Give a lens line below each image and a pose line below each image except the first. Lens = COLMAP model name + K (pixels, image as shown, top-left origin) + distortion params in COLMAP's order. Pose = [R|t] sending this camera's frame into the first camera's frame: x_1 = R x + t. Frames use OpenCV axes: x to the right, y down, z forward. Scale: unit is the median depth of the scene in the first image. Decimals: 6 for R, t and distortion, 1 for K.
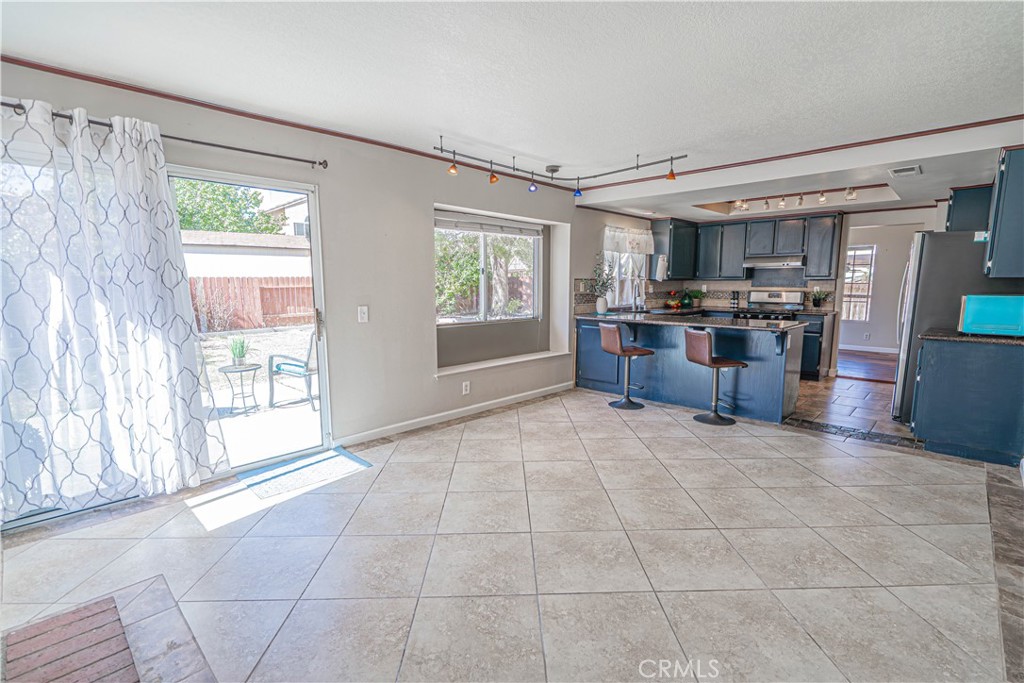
lens RADIAL K [[468.2, 0, 515.8], [0, 468.2, 343.3], [0, 0, 1]] dist [-0.015340, 0.000094]
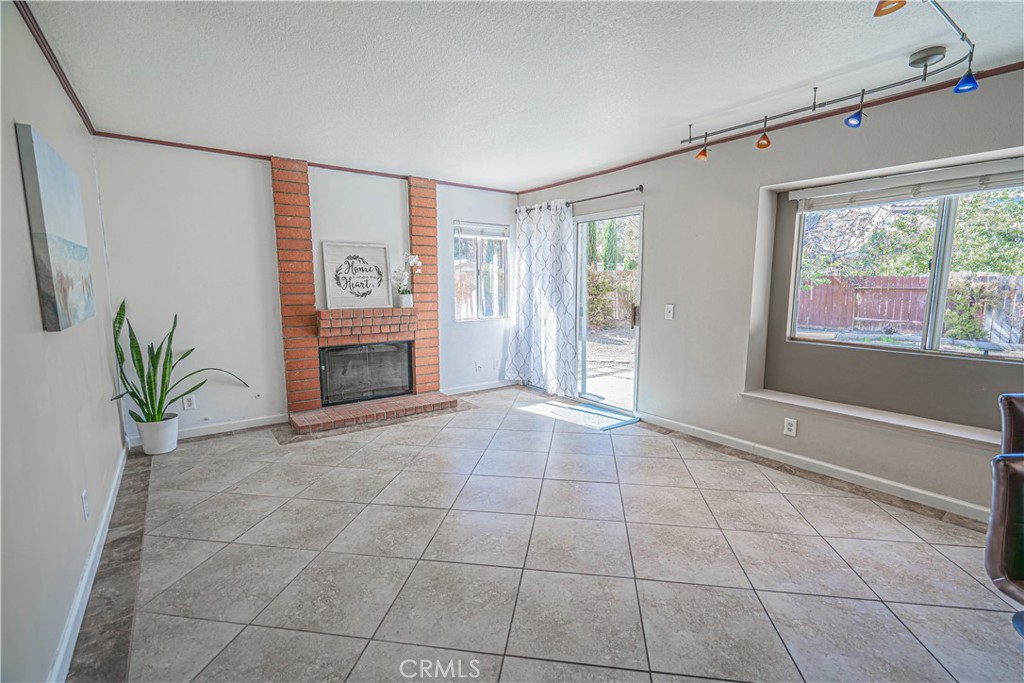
lens RADIAL K [[468.2, 0, 520.5], [0, 468.2, 344.4], [0, 0, 1]] dist [-0.015340, 0.000094]
pose [[-0.181522, 0.126189, -0.975257, 0.793669], [-0.125518, 0.980648, 0.150249, -0.105276], [0.975343, 0.149685, -0.162171, 0.819230]]
